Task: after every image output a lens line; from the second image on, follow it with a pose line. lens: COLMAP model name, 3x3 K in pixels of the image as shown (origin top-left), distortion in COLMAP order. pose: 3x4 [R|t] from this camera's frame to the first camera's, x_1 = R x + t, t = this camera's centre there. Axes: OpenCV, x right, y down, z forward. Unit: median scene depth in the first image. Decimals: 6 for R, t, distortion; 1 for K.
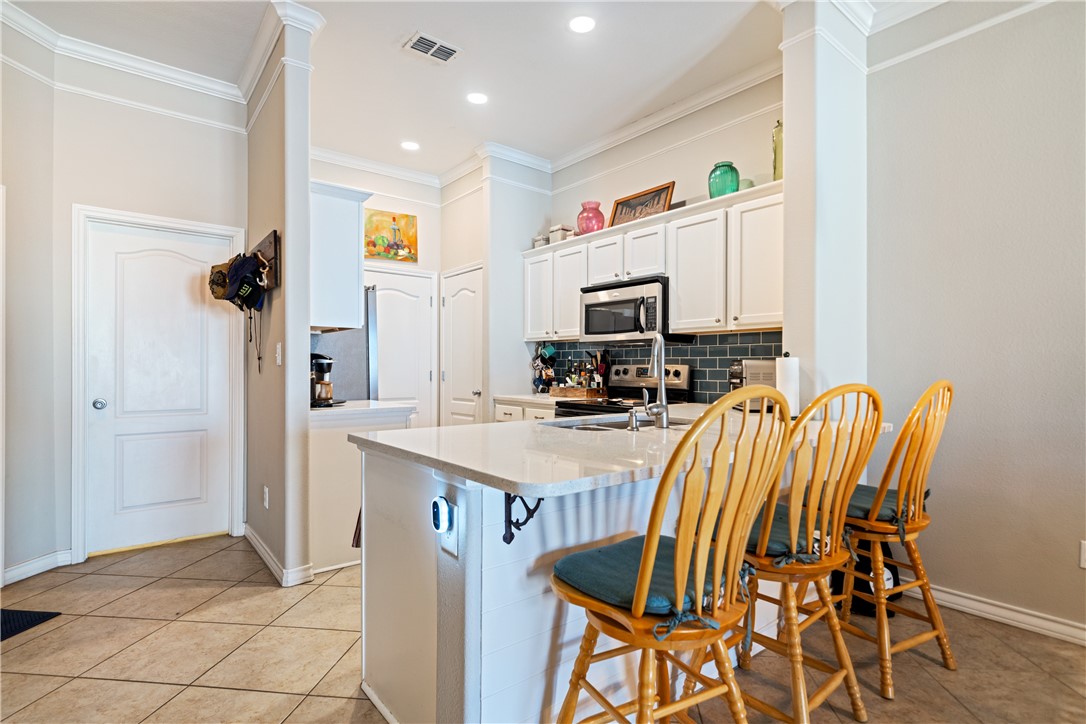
lens RADIAL K [[534.5, 0, 549.0], [0, 534.5, 369.1], [0, 0, 1]] dist [0.002237, 0.000063]
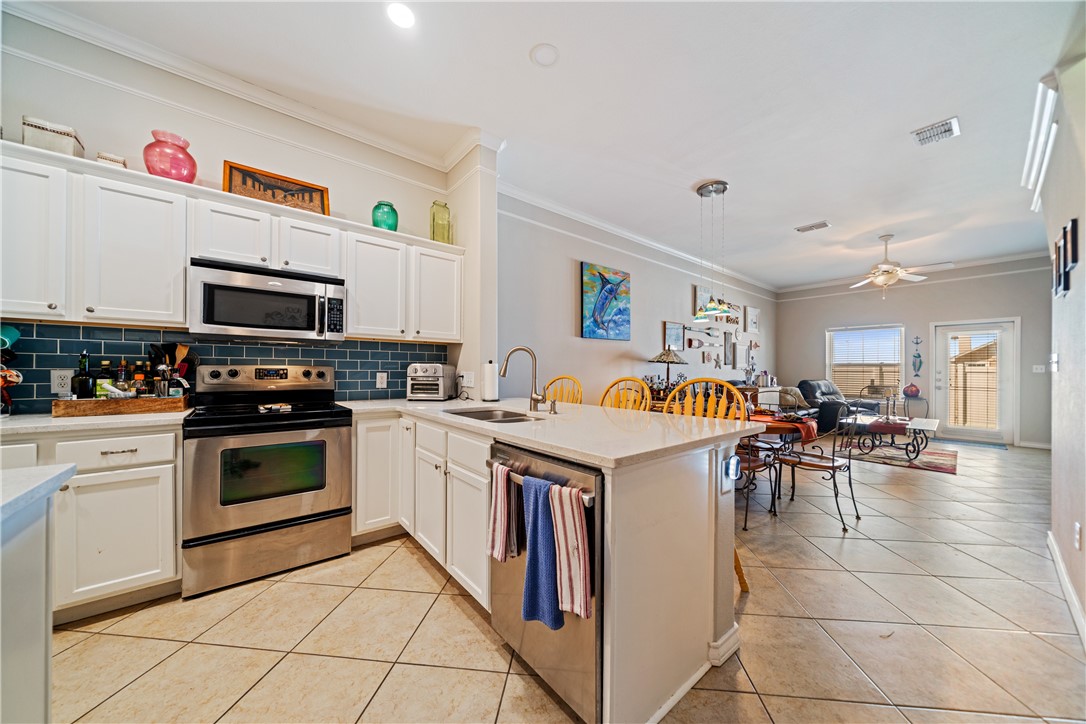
lens RADIAL K [[370.1, 0, 545.2], [0, 370.1, 369.6], [0, 0, 1]] dist [-0.001171, -0.000433]
pose [[-0.007731, -0.000316, 0.999970, -0.396013], [-0.001734, 0.999998, 0.000302, -0.001782], [-0.999969, -0.001732, -0.007731, 0.477413]]
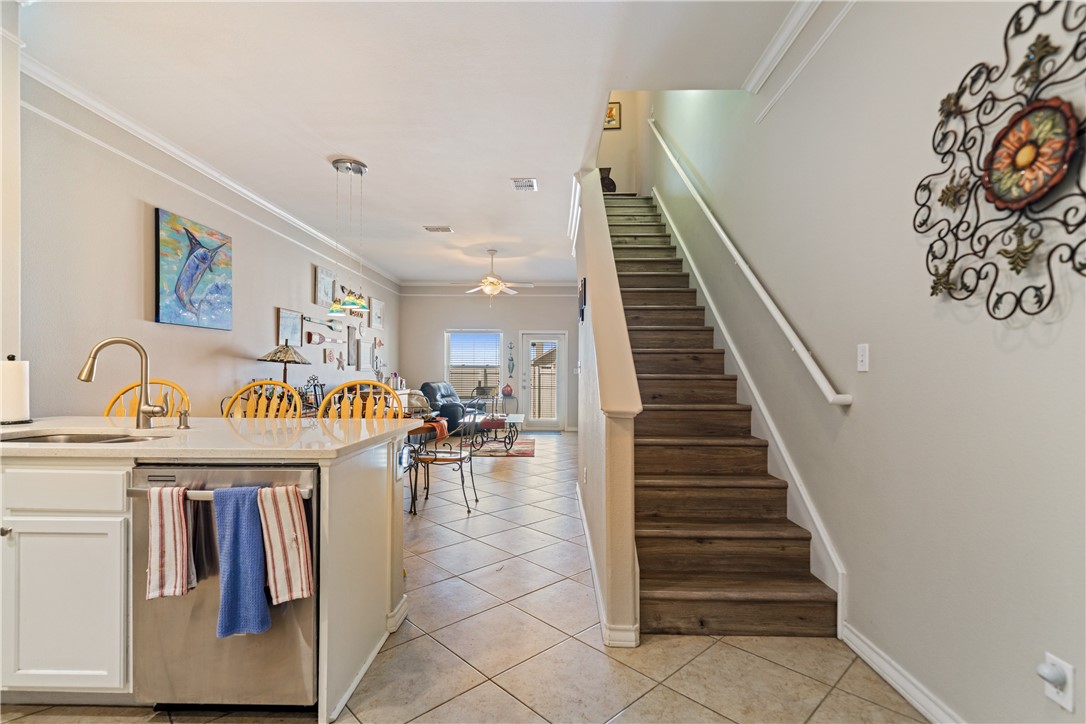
lens RADIAL K [[501.4, 0, 546.7], [0, 501.4, 371.5], [0, 0, 1]] dist [-0.001394, 0.000403]
pose [[-0.765294, -0.003092, 0.643674, -0.512027], [-0.004975, 0.999987, -0.001112, -0.002553], [-0.643662, -0.004053, -0.765299, 0.609922]]
